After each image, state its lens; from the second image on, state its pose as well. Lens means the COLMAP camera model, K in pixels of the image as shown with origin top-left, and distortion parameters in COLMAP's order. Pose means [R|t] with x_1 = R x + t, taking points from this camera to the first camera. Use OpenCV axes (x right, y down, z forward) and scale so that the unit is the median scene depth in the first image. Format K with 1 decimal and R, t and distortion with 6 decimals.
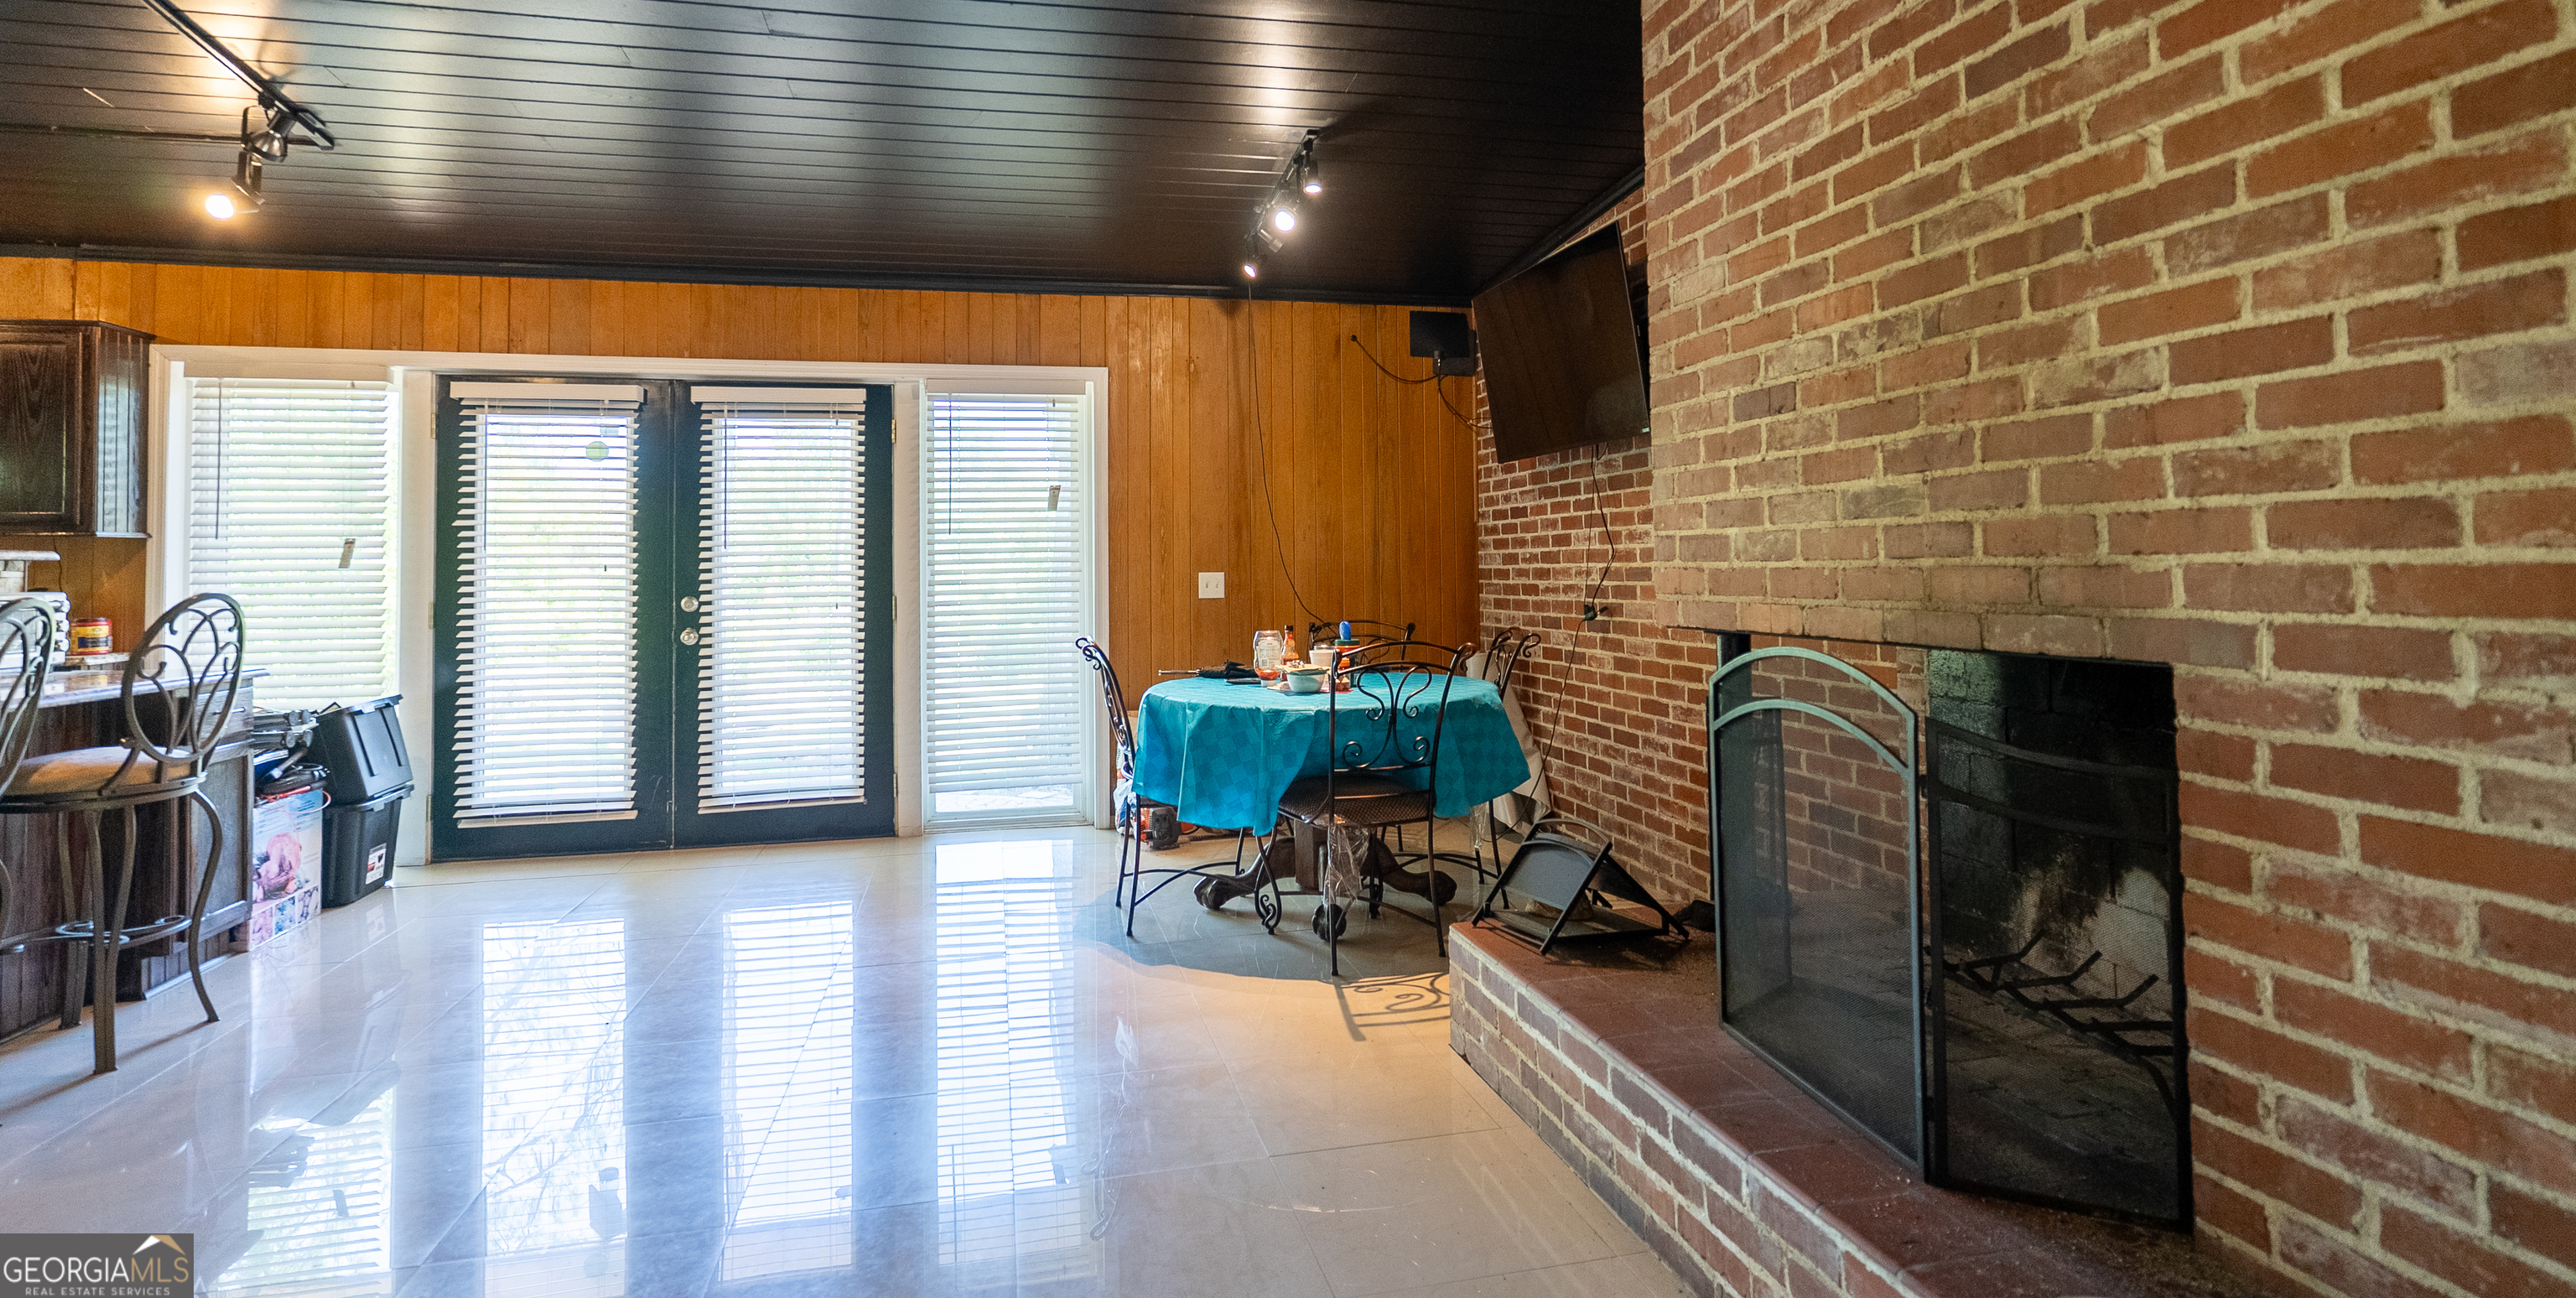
lens RADIAL K [[1239.1, 0, 1293.0], [0, 1239.1, 523.7], [0, 0, 1]] dist [0.000090, -0.000642]
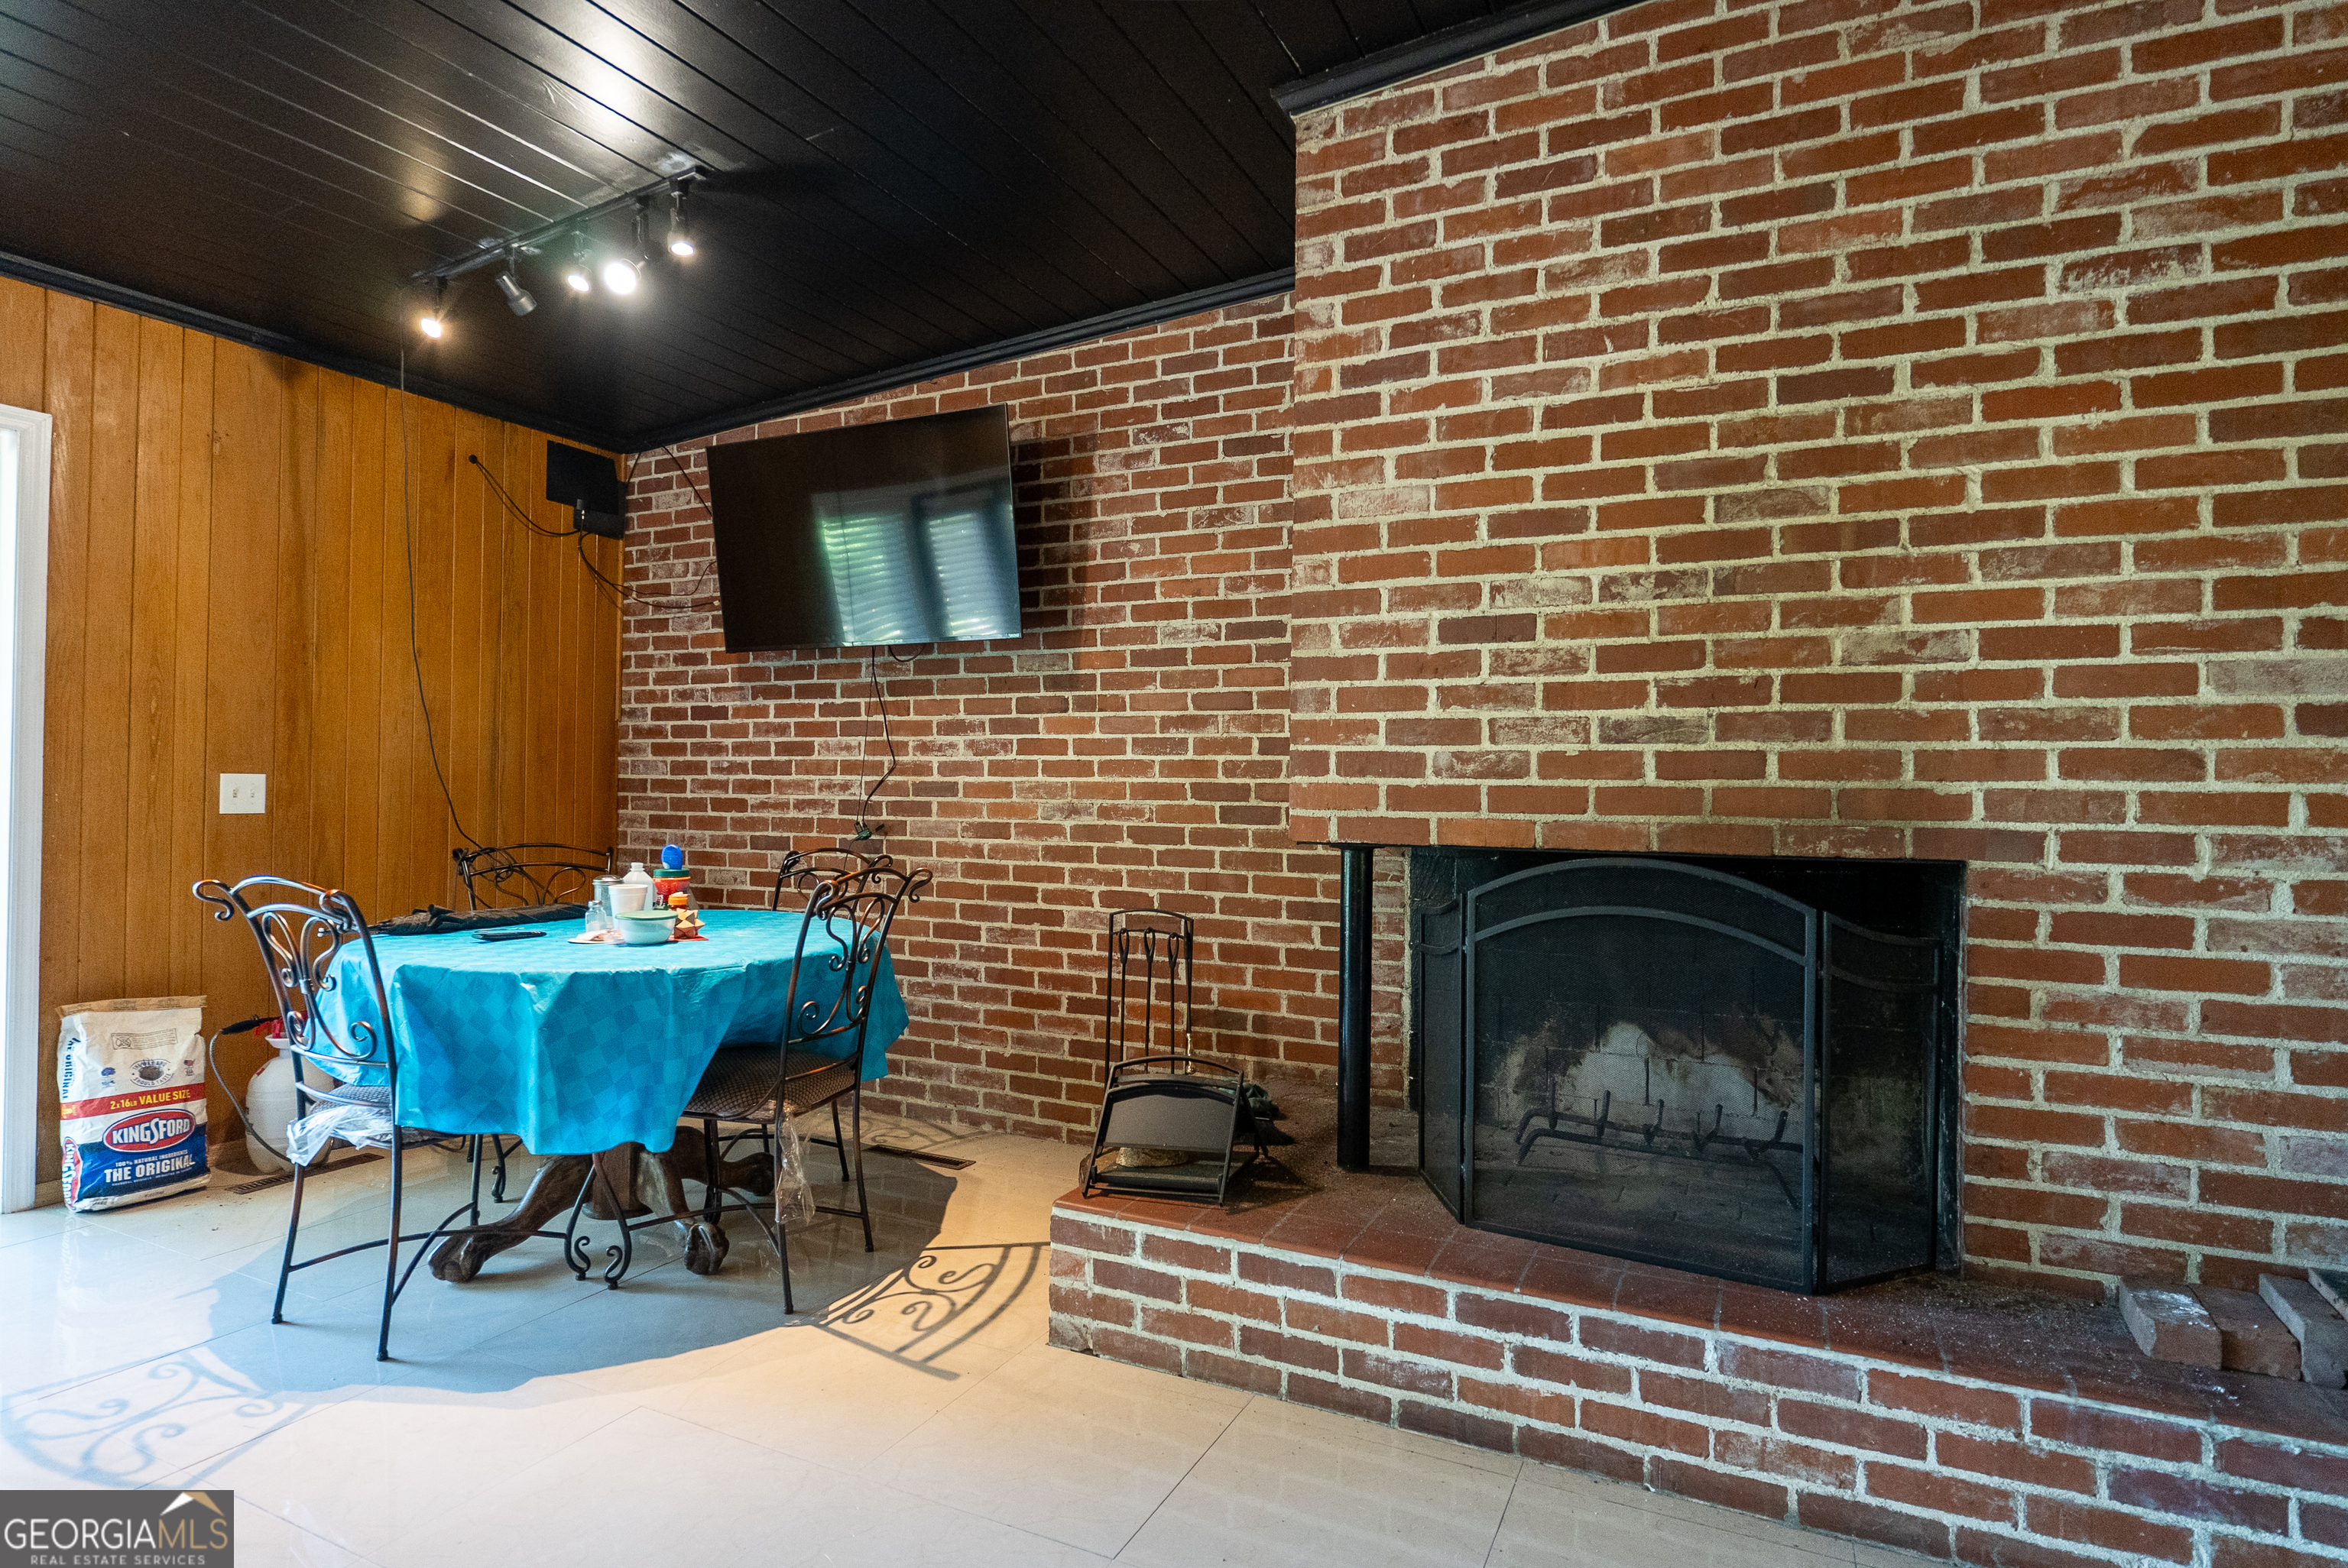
lens RADIAL K [[1220.3, 0, 1169.8], [0, 1220.3, 781.6], [0, 0, 1]] dist [-0.001090, -0.001555]
pose [[0.636572, 0.023433, 0.770861, -0.705320], [-0.047291, 0.998843, 0.008690, 0.042897], [-0.769766, -0.041987, 0.636944, 0.642756]]
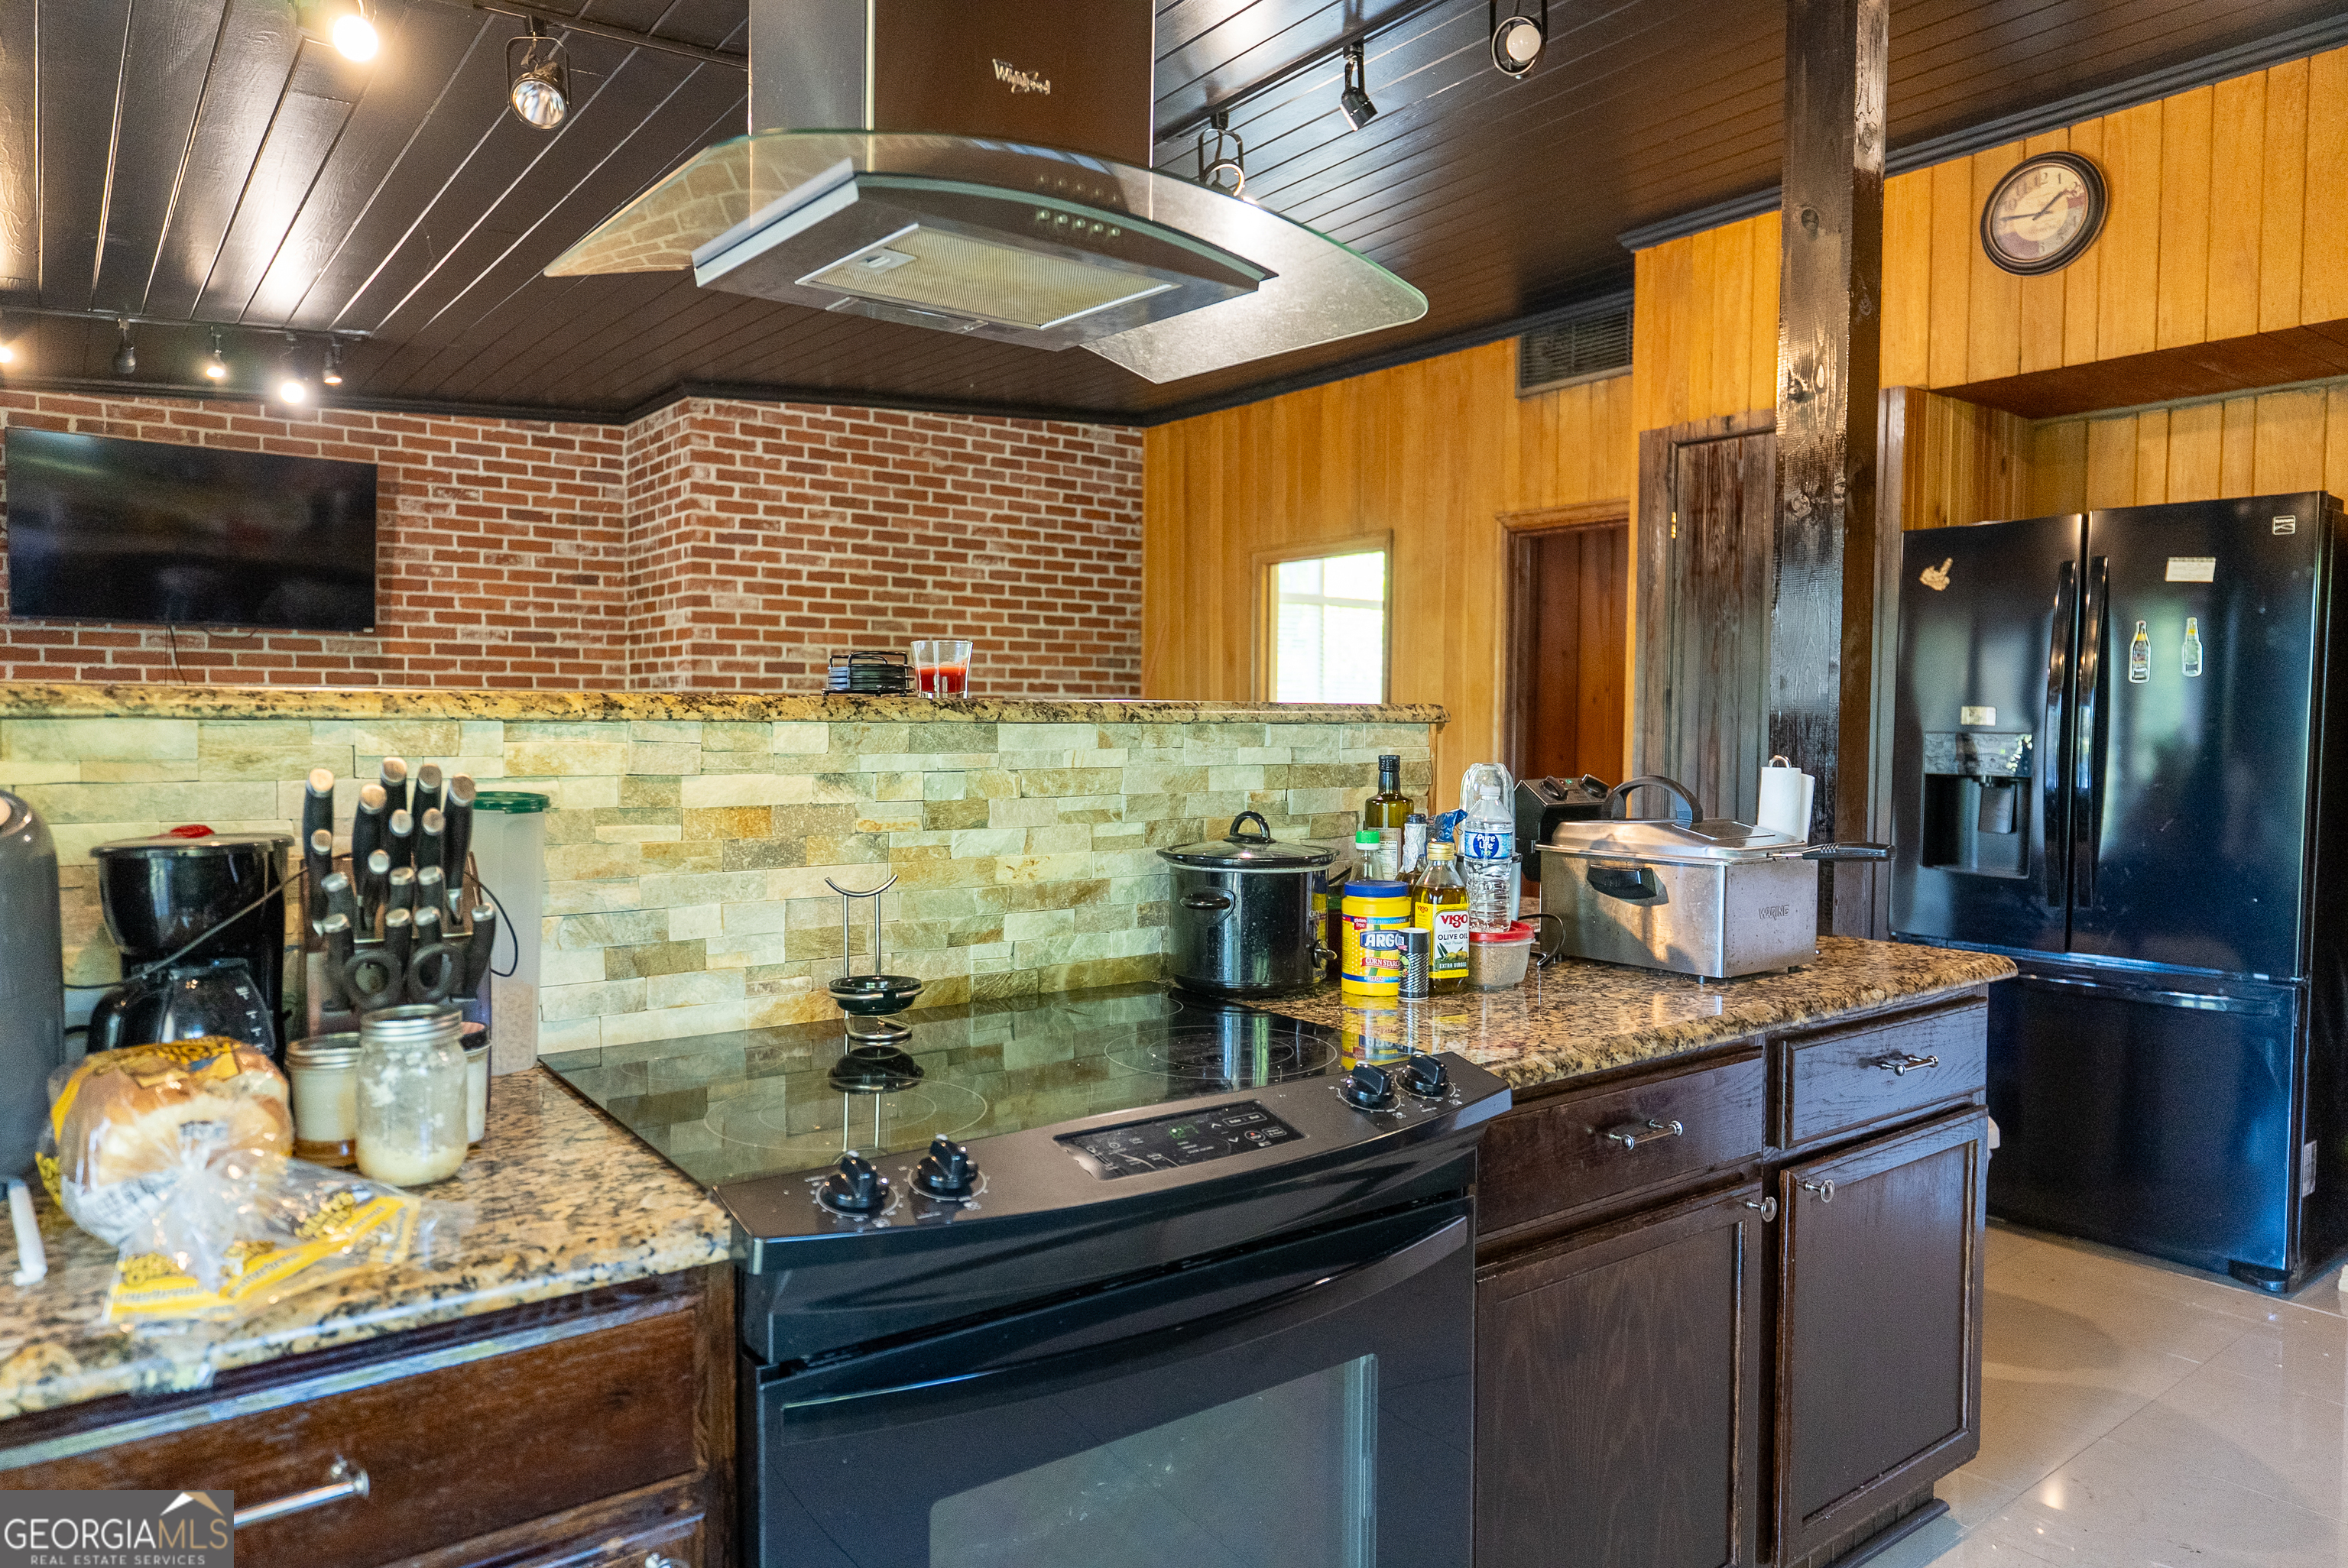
lens RADIAL K [[1491.9, 0, 1173.8], [0, 1491.9, 789.6], [0, 0, 1]] dist [0.004739, -0.004105]
pose [[-0.402962, -0.032461, 0.914641, -2.971153], [-0.033758, 0.999218, 0.020590, 0.058632], [-0.914594, -0.022580, -0.403743, 1.740621]]
